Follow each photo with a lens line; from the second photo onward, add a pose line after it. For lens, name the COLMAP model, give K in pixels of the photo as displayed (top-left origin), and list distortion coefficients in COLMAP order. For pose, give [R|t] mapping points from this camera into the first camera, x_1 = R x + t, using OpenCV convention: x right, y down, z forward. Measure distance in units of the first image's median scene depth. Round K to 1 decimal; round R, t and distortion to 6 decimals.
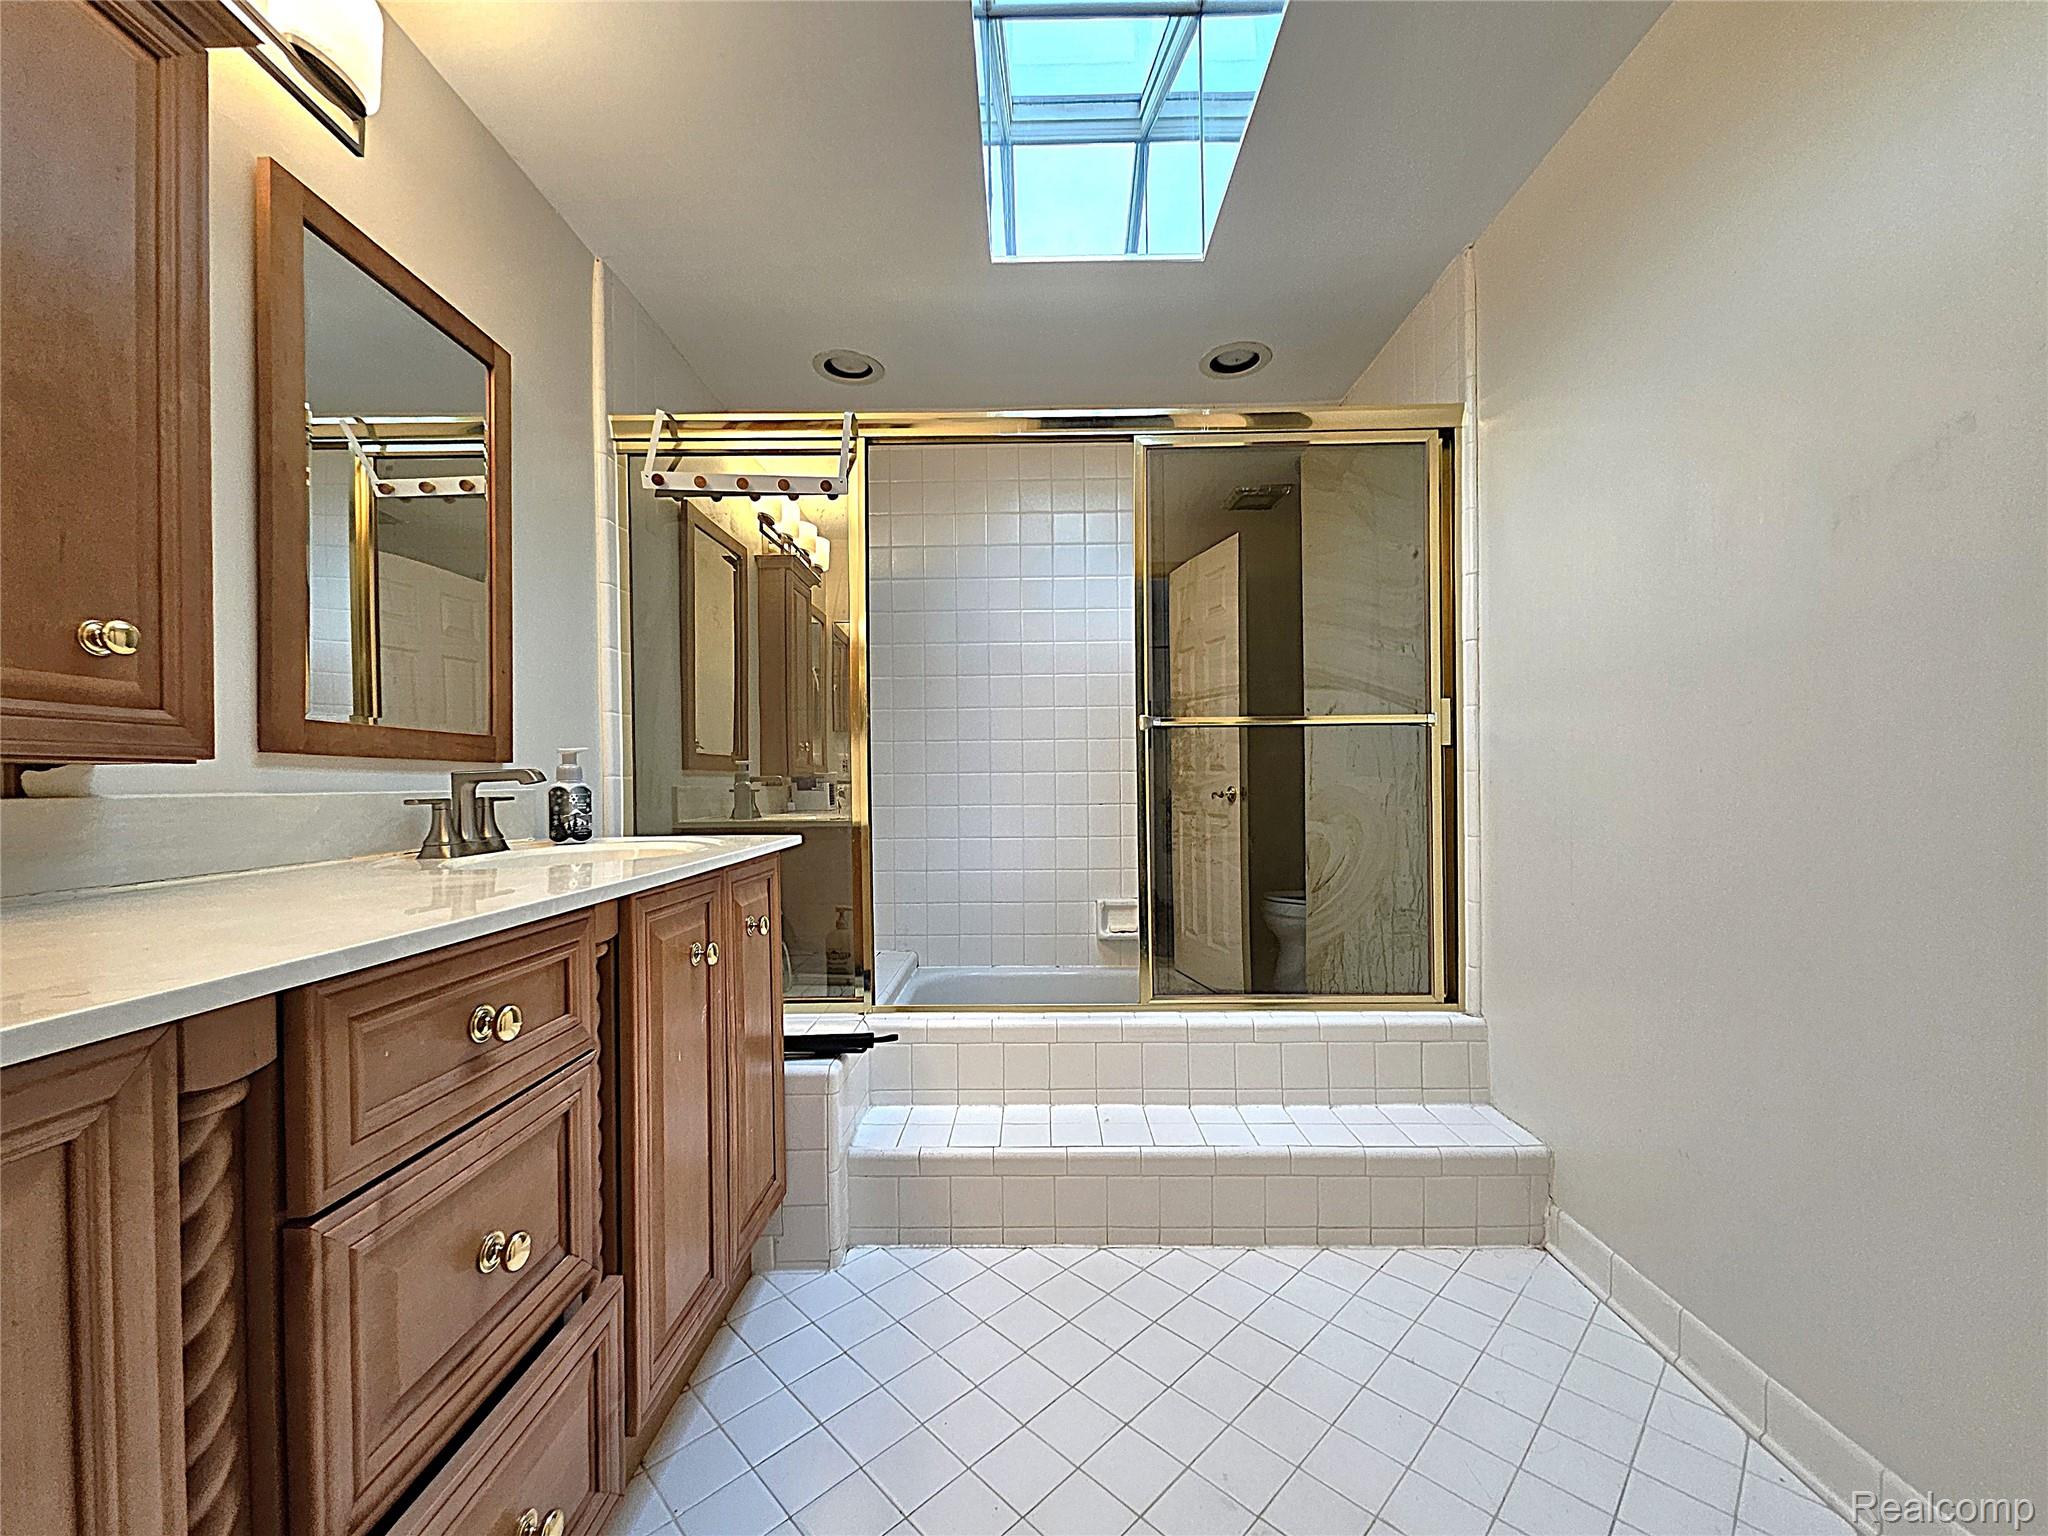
lens RADIAL K [[809.7, 0, 1032.7], [0, 809.7, 774.7], [0, 0, 1]] dist [0.008157, -0.001629]
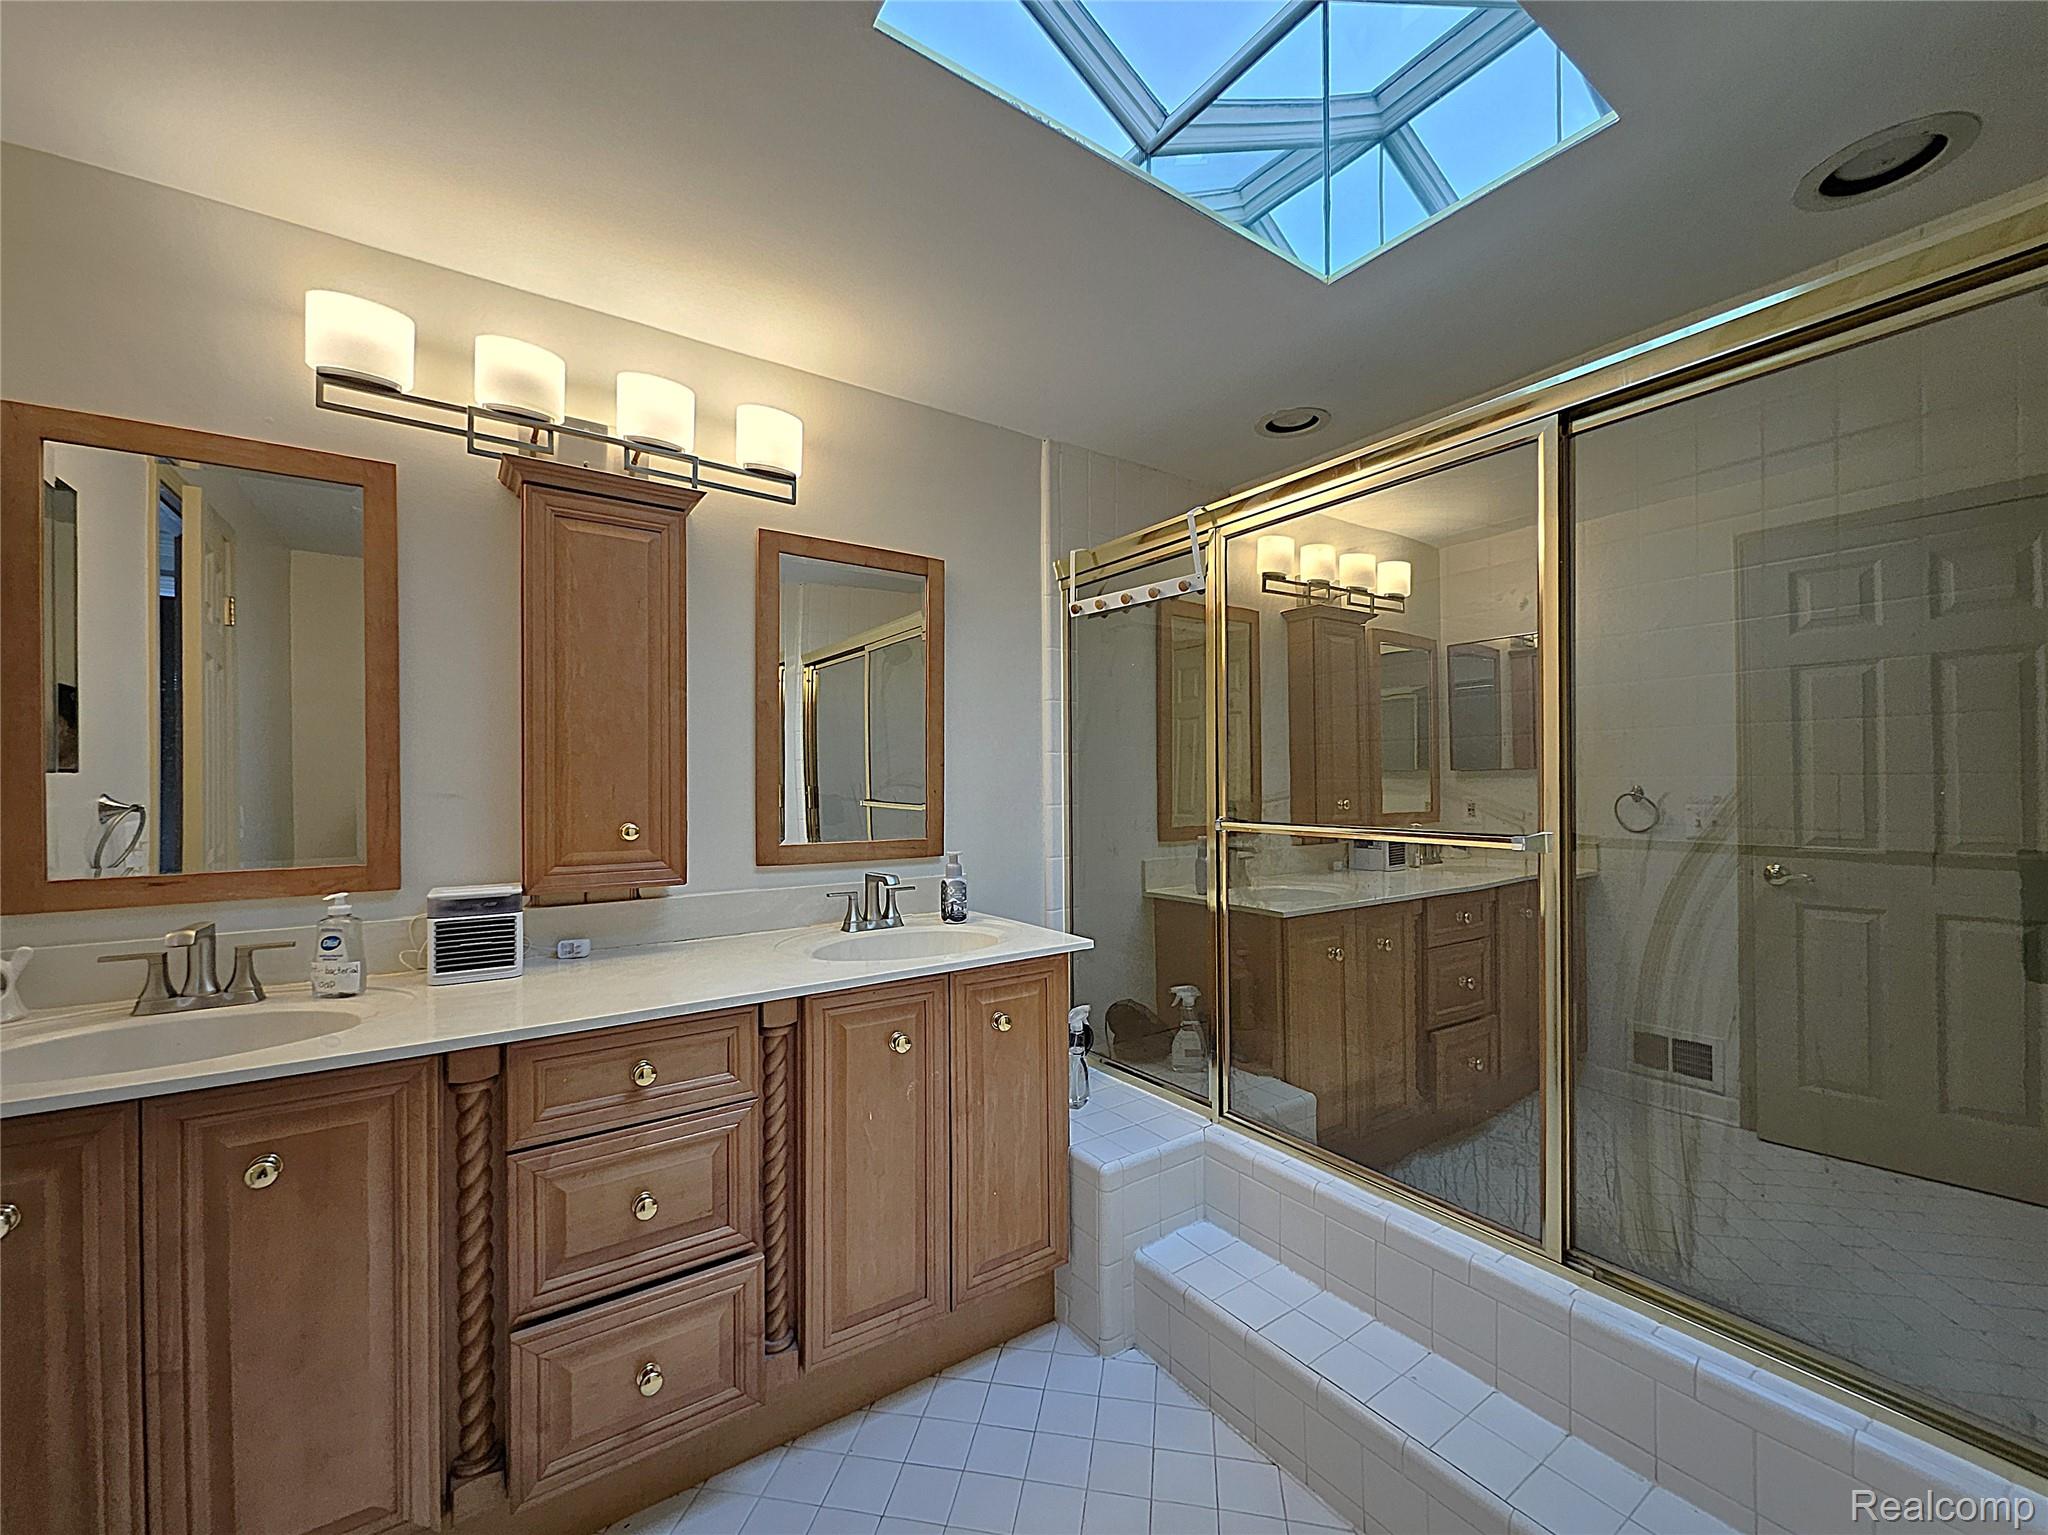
lens RADIAL K [[809.7, 0, 1034.5], [0, 809.7, 782.3], [0, 0, 1]] dist [0.008157, -0.001629]
pose [[0.572913, 0.002365, -0.819613, 0.607434], [0.005543, 0.999962, 0.006760, -0.156944], [0.819598, -0.008416, 0.572878, 0.347905]]
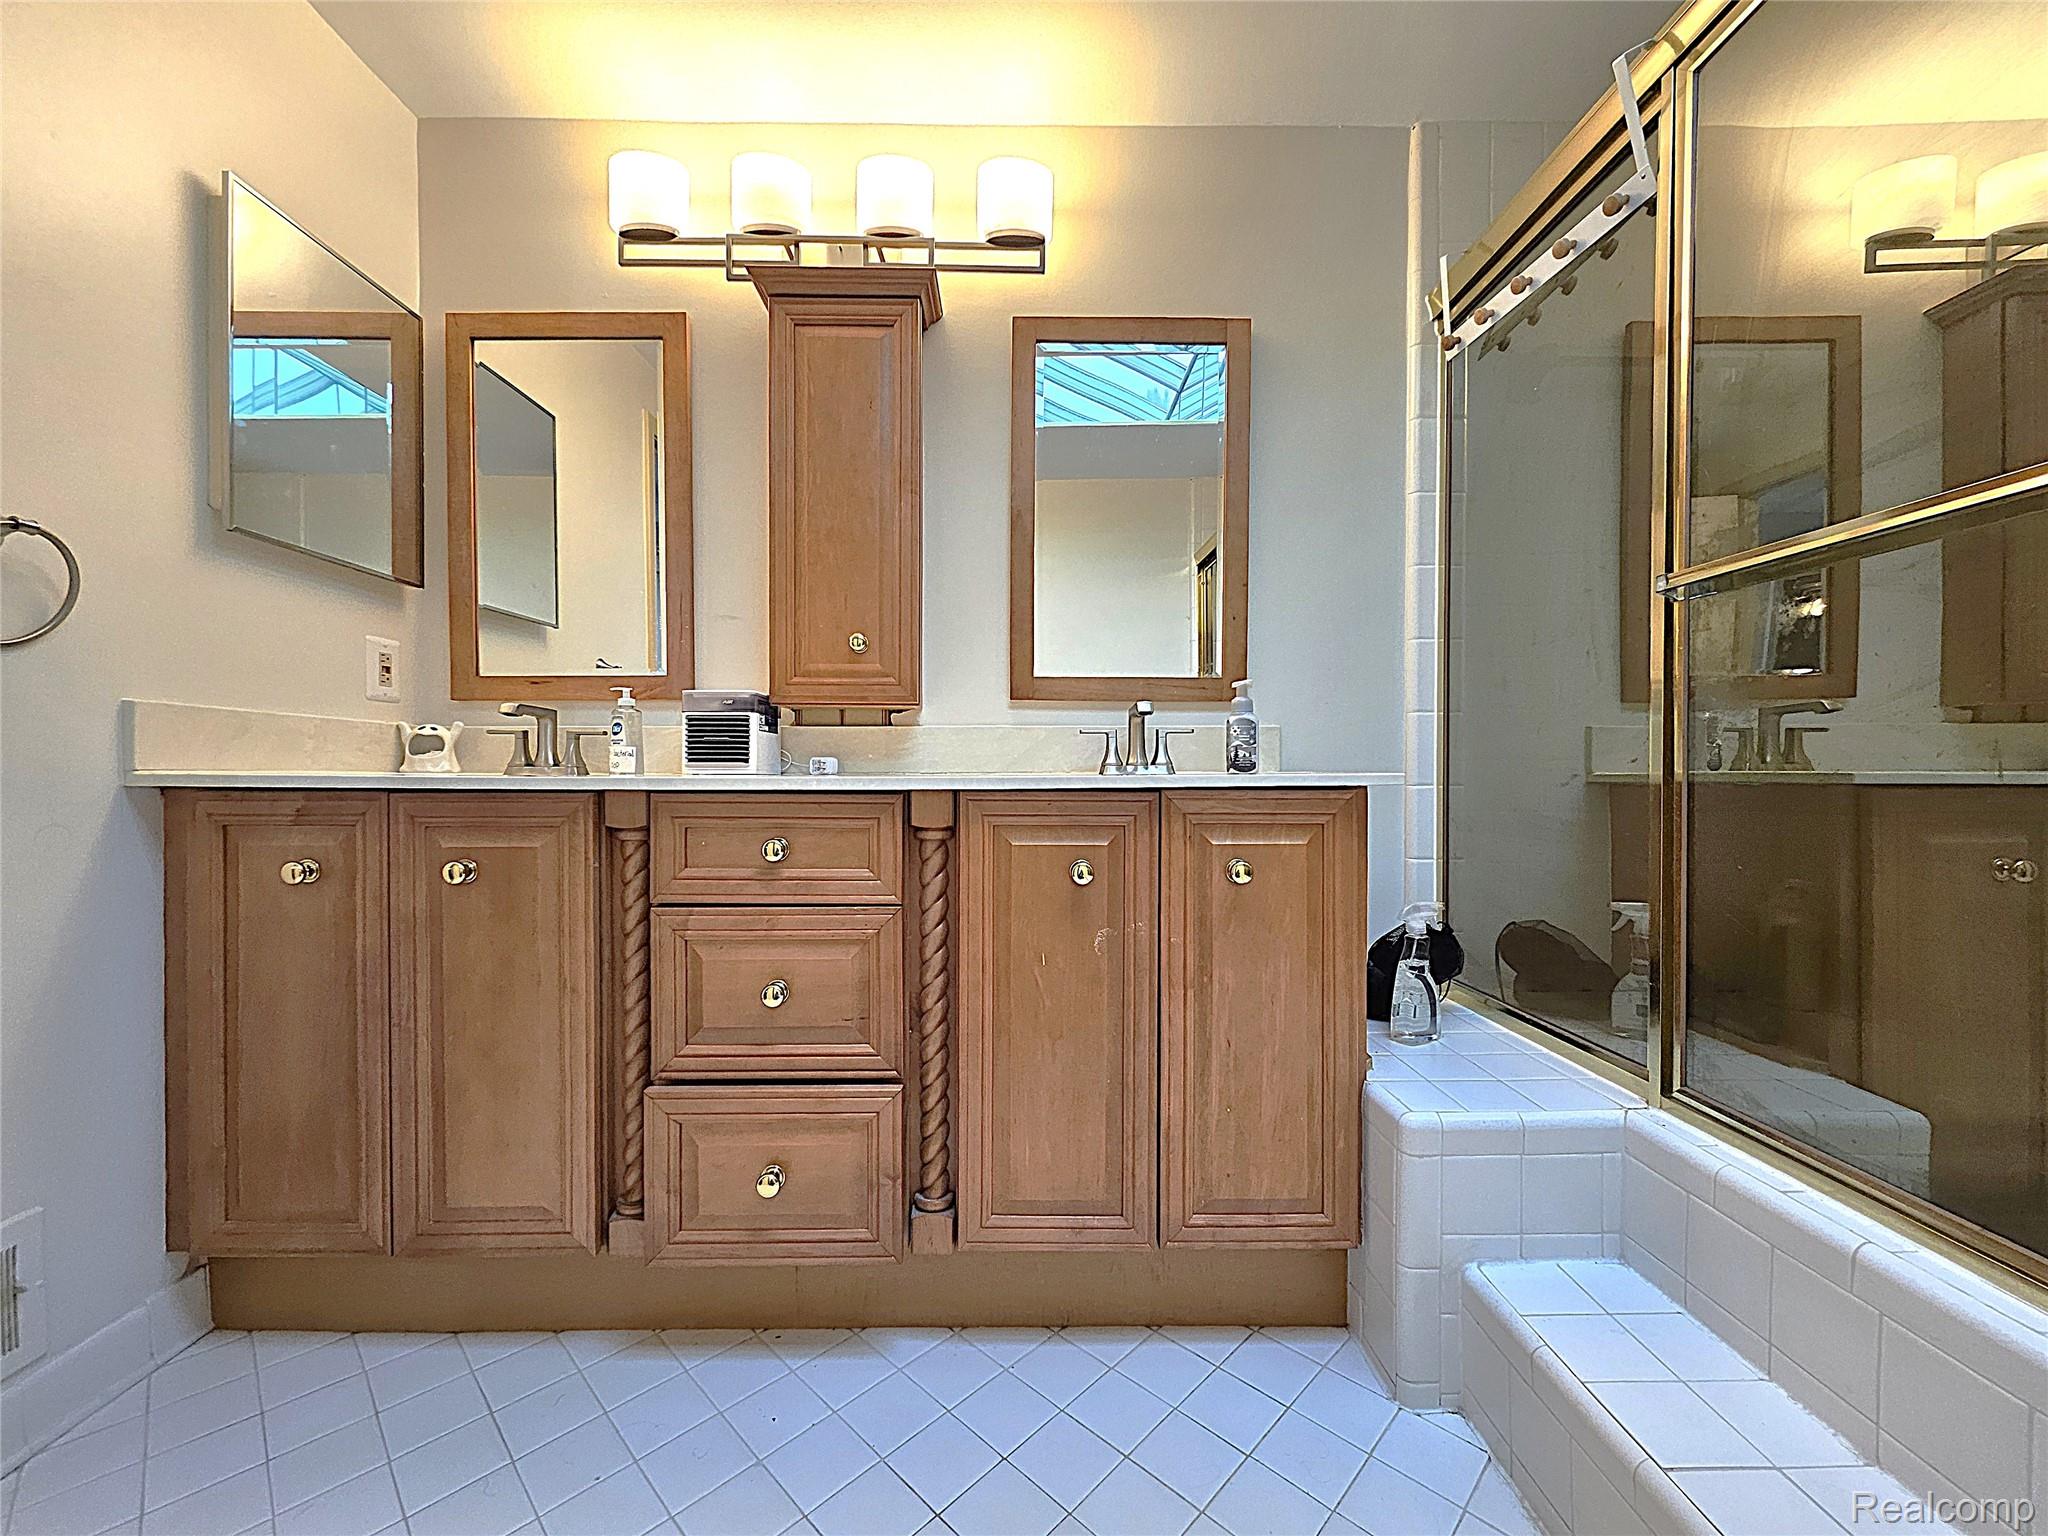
lens RADIAL K [[809.7, 0, 1023.4], [0, 809.7, 771.6], [0, 0, 1]] dist [0.008157, -0.001629]
pose [[0.019703, 0.019228, -0.999621, 0.454327], [0.009511, 0.999766, 0.019419, 0.058835], [0.999761, -0.009890, 0.019516, 0.710570]]
